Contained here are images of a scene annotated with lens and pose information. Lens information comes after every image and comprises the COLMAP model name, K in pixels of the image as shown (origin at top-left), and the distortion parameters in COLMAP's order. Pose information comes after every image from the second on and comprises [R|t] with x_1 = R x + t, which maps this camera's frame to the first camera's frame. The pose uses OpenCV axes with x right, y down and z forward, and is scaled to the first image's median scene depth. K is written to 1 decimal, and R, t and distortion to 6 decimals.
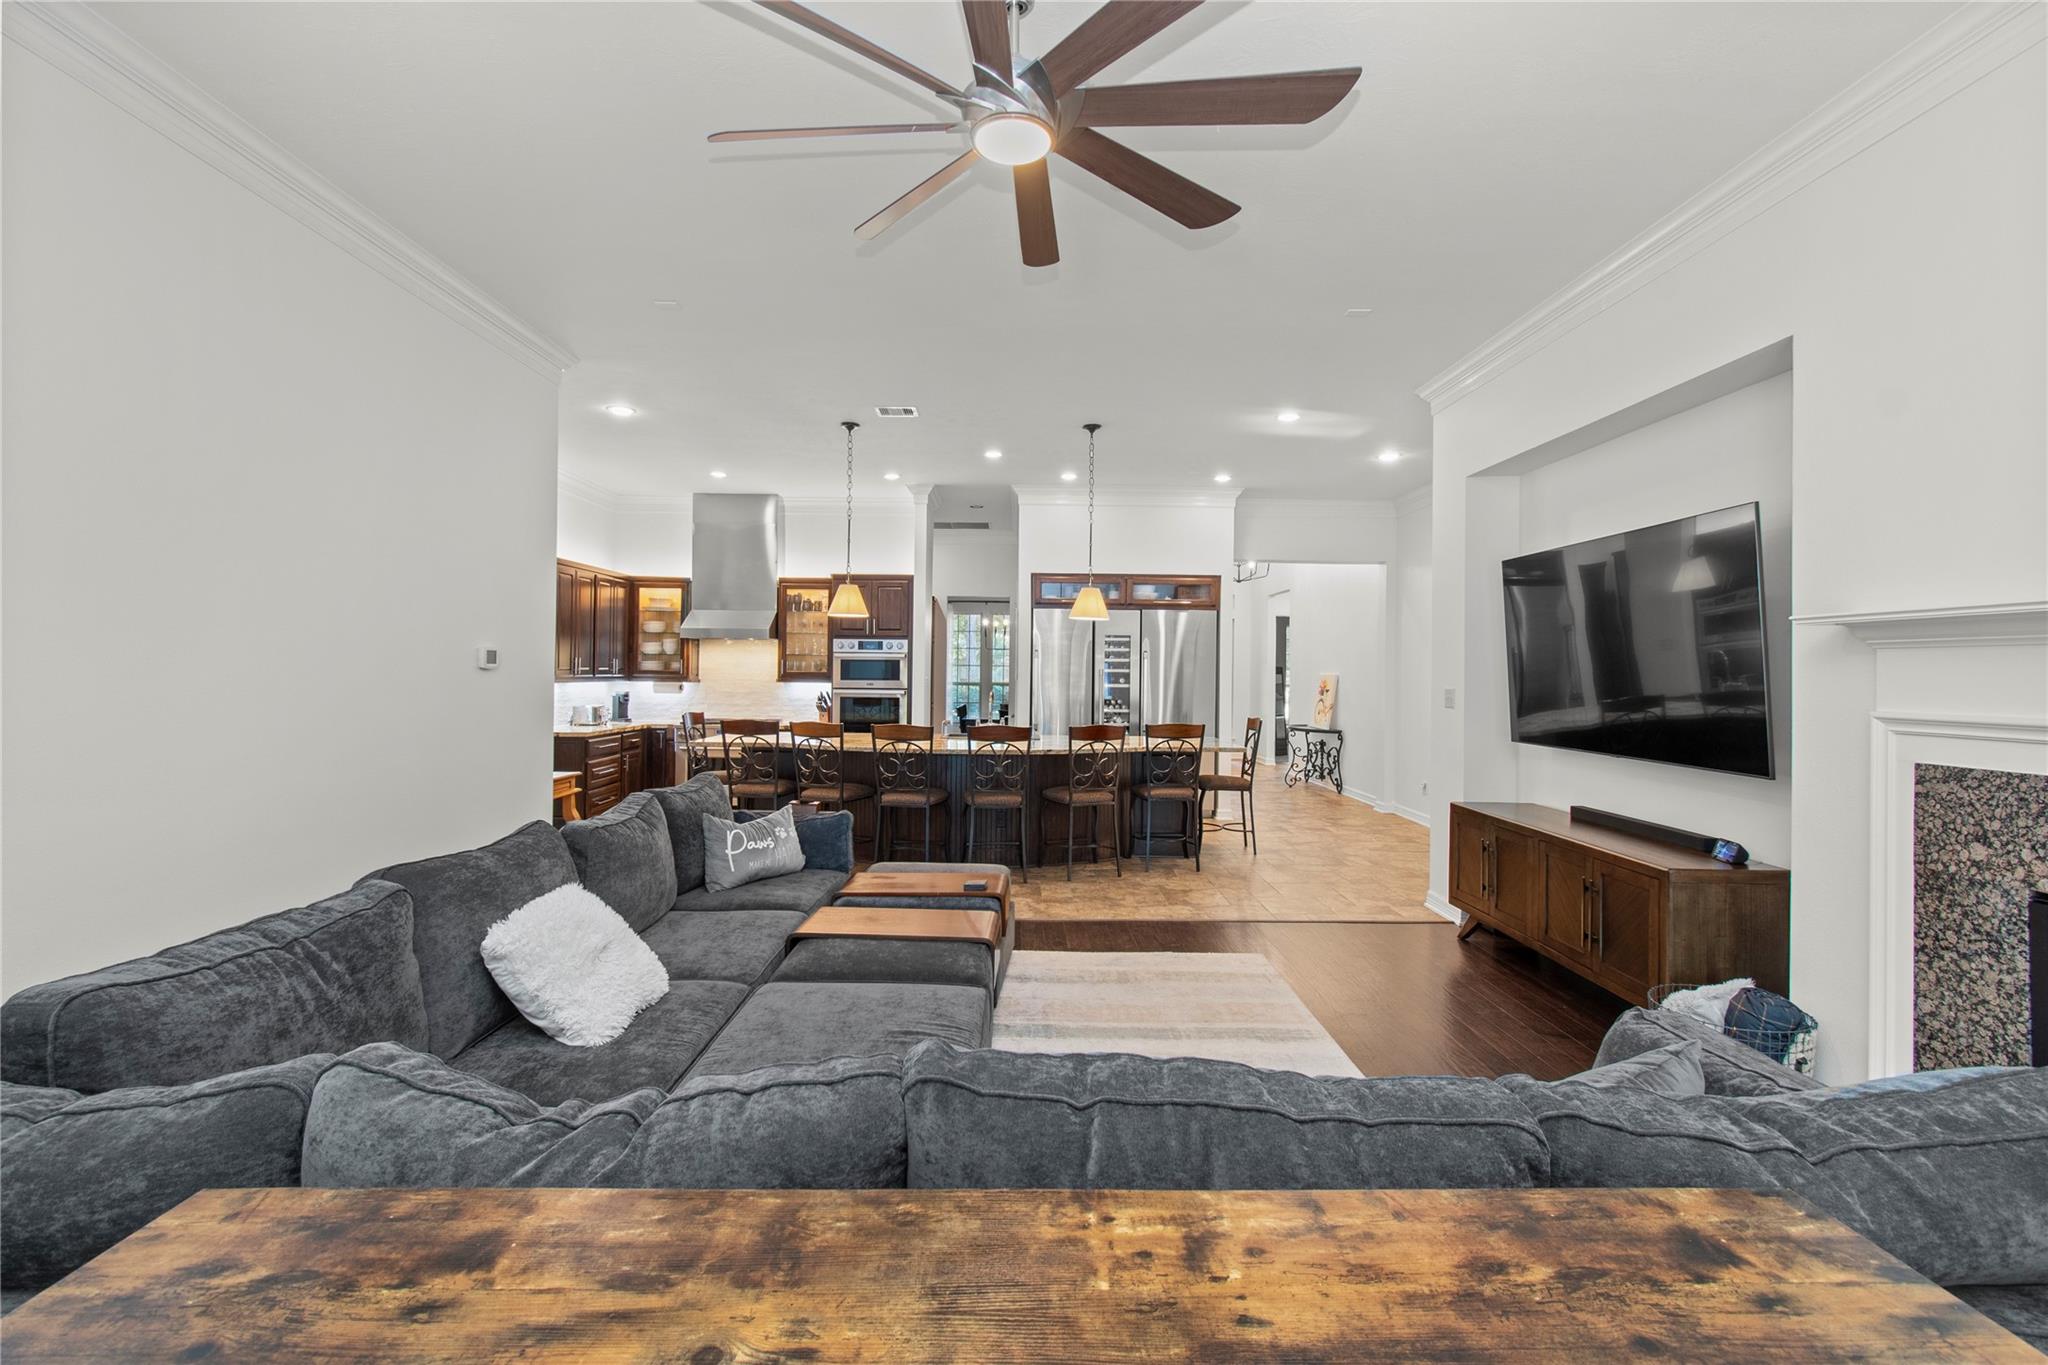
lens RADIAL K [[924.5, 0, 1005.2], [0, 924.5, 665.7], [0, 0, 1]] dist [0.000399, -0.001654]
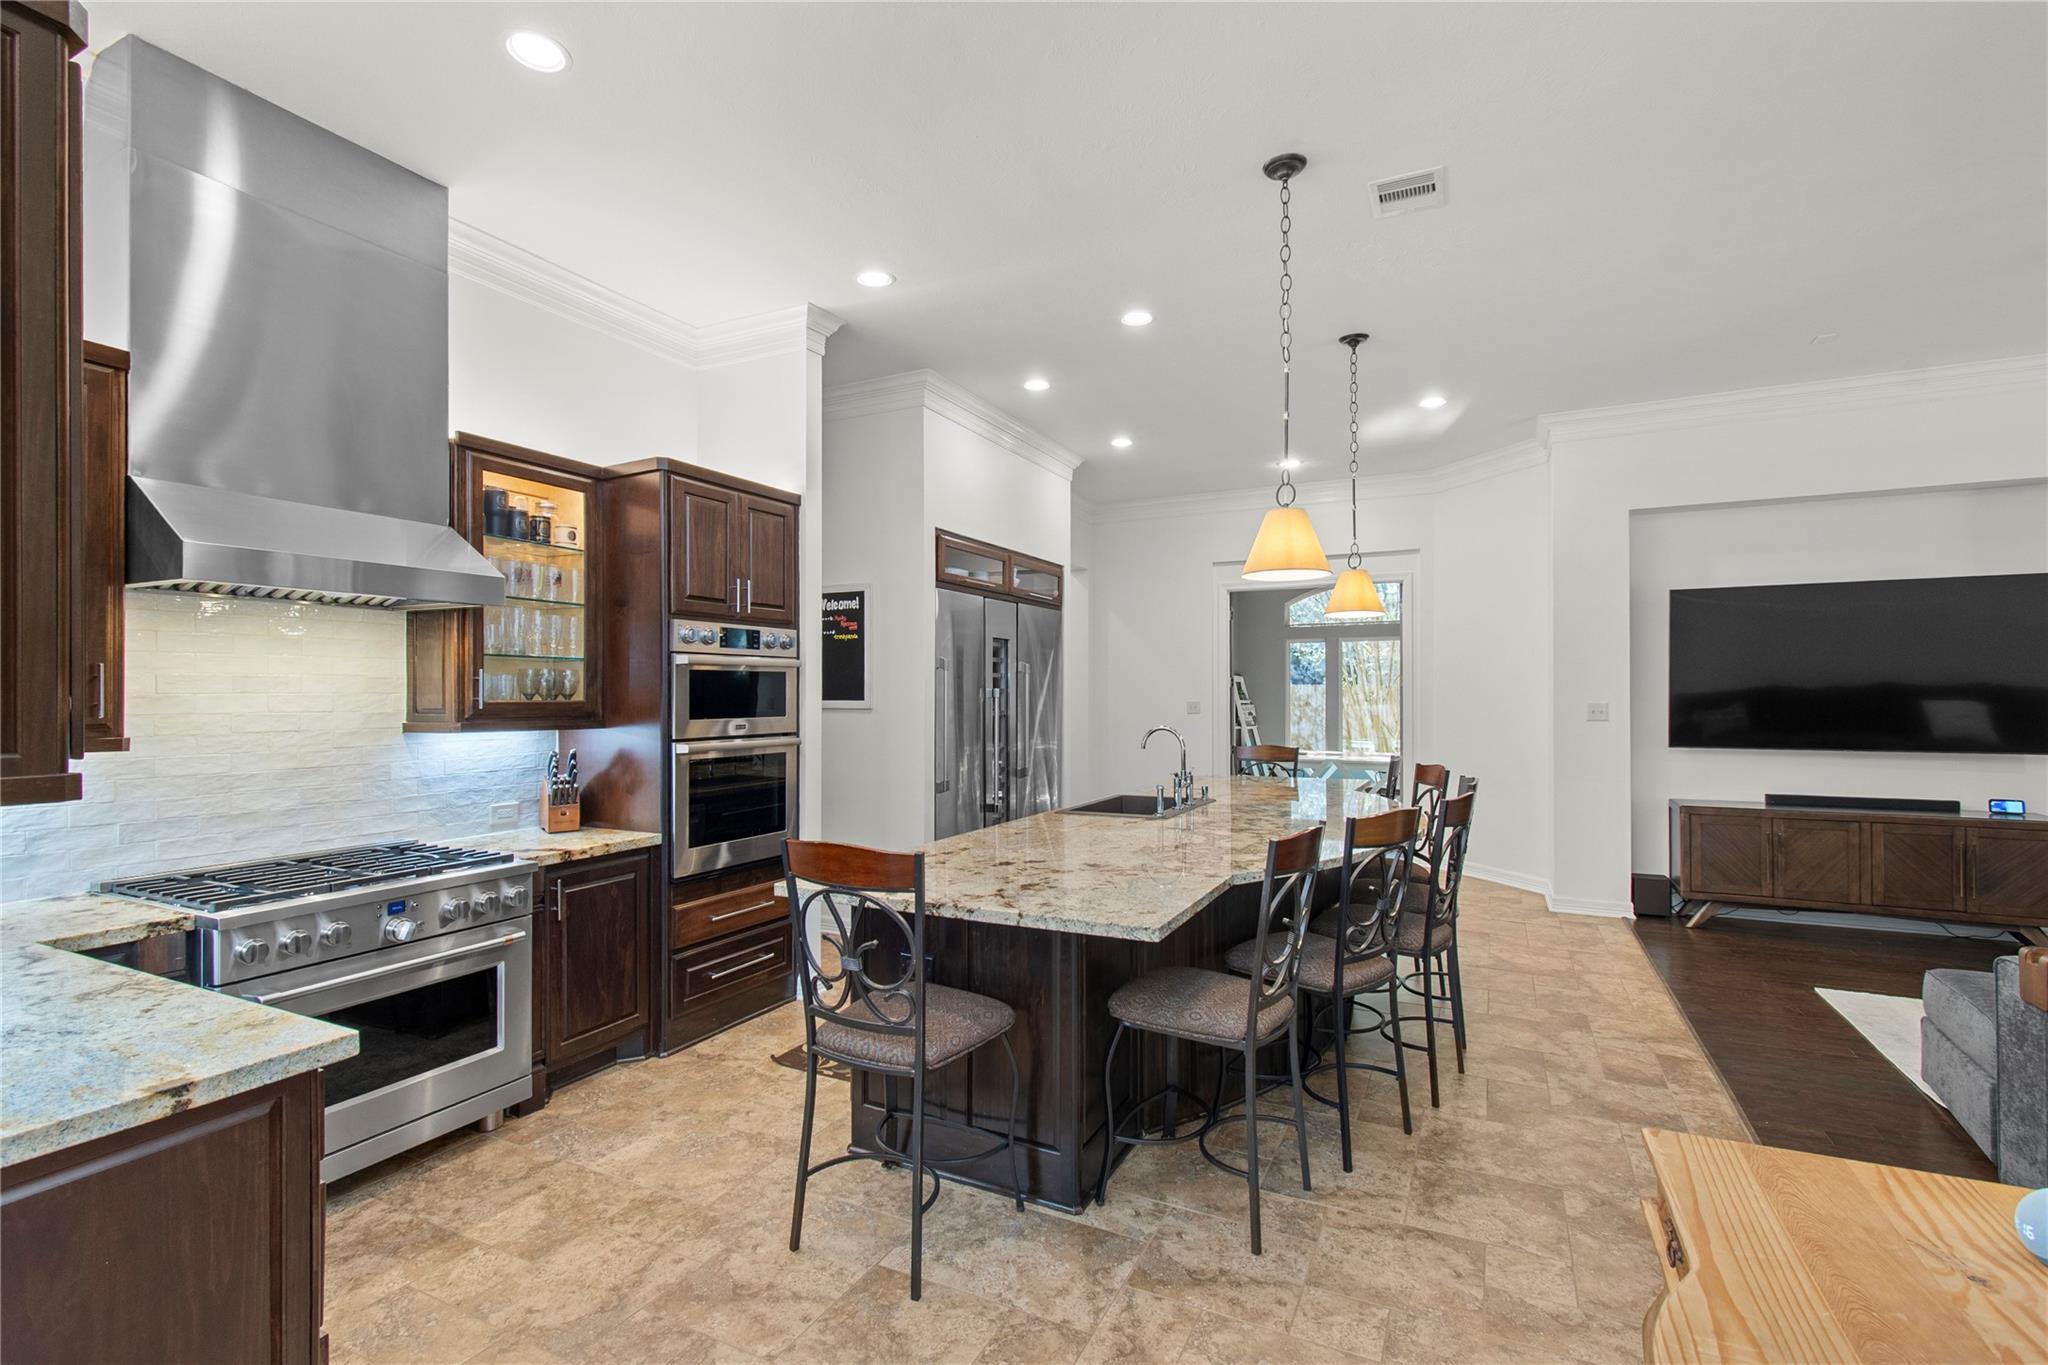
lens RADIAL K [[924.5, 0, 1023.9], [0, 924.5, 688.1], [0, 0, 1]] dist [0.000399, -0.001654]
pose [[0.447622, -0.006035, 0.894202, -0.478496], [0.003285, 0.999982, 0.005105, -0.000359], [-0.894217, 0.000653, 0.447634, 0.681897]]
